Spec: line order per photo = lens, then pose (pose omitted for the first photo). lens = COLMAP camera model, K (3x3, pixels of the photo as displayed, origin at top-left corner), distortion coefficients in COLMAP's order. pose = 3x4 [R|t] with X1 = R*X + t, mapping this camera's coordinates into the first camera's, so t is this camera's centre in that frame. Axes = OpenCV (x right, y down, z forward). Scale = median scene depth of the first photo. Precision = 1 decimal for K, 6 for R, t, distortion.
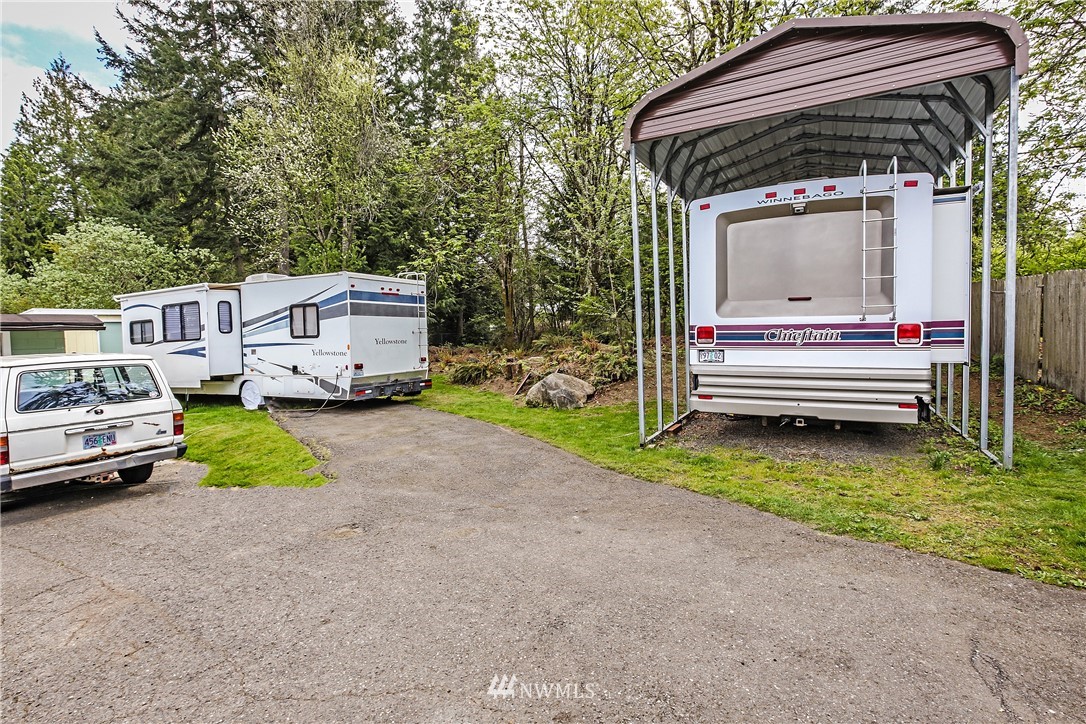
lens RADIAL K [[501.5, 0, 538.3], [0, 501.5, 356.9], [0, 0, 1]] dist [-0.016238, 0.000060]
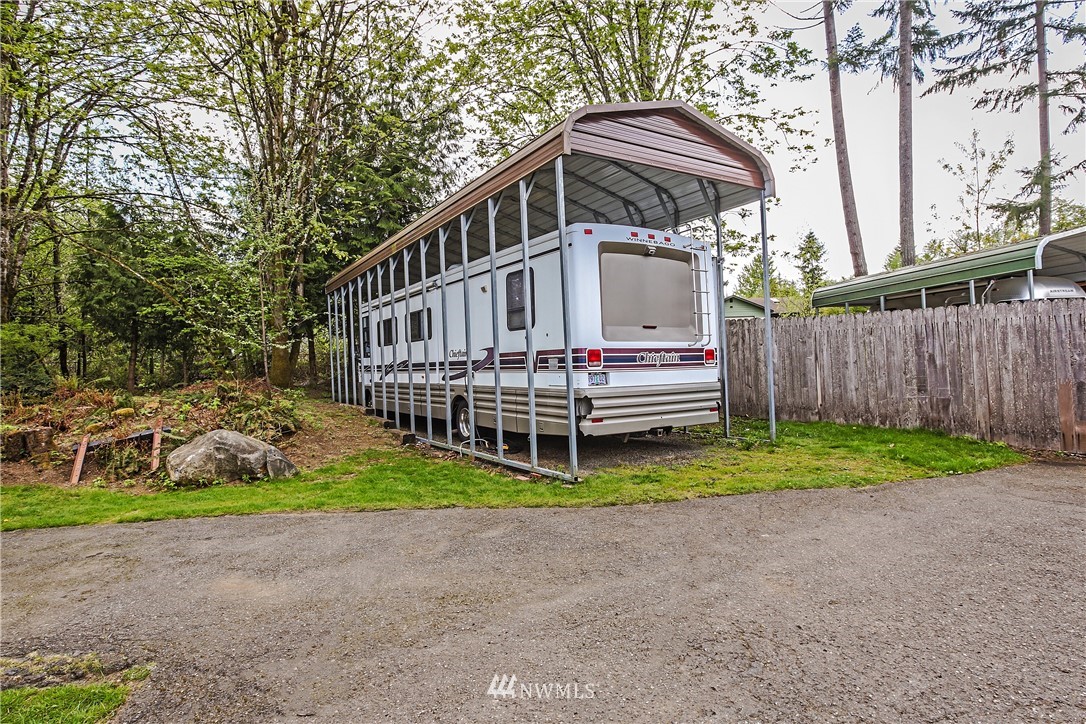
lens RADIAL K [[561.5, 0, 543.0], [0, 561.5, 362.0], [0, 0, 1]] dist [-0.002777, -0.000155]
pose [[0.503913, 0.010427, 0.863692, -0.766234], [0.061083, 0.996993, -0.047674, 0.012992], [-0.861592, 0.076781, 0.501761, 0.584321]]
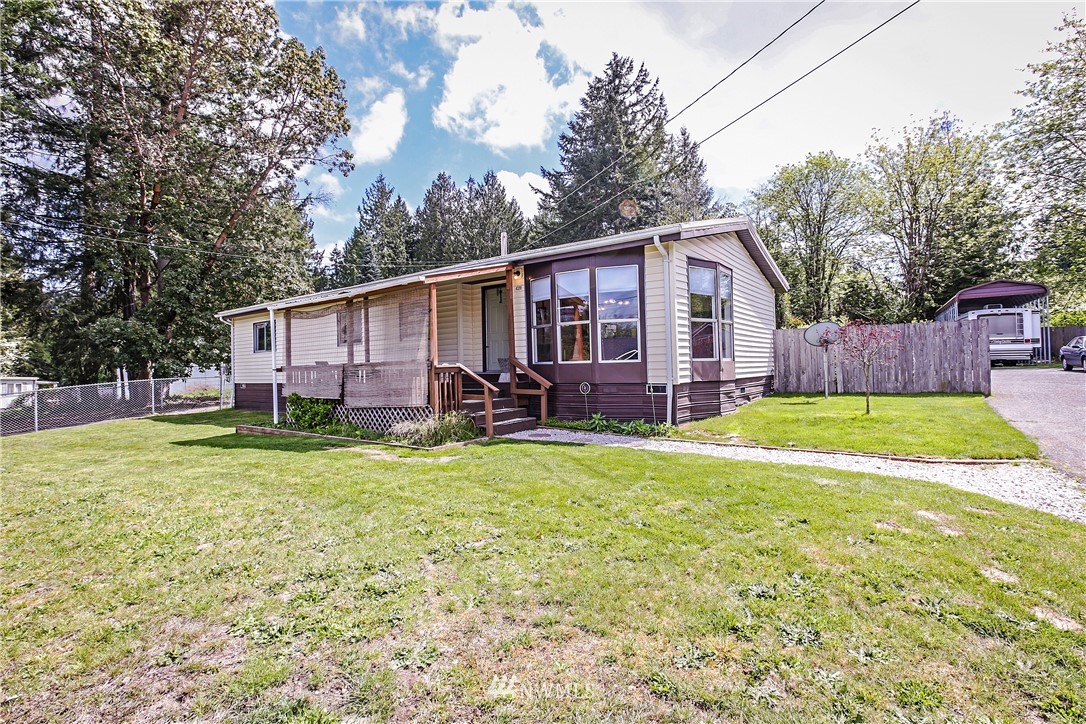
lens RADIAL K [[484.5, 0, 546.4], [0, 484.5, 355.7], [0, 0, 1]] dist [-0.000649, 0.000048]
pose [[0.990398, 0.005370, -0.138139, -3.092874], [-0.012841, 0.998498, -0.053256, 0.387880], [0.137645, 0.054518, 0.988980, -4.106844]]
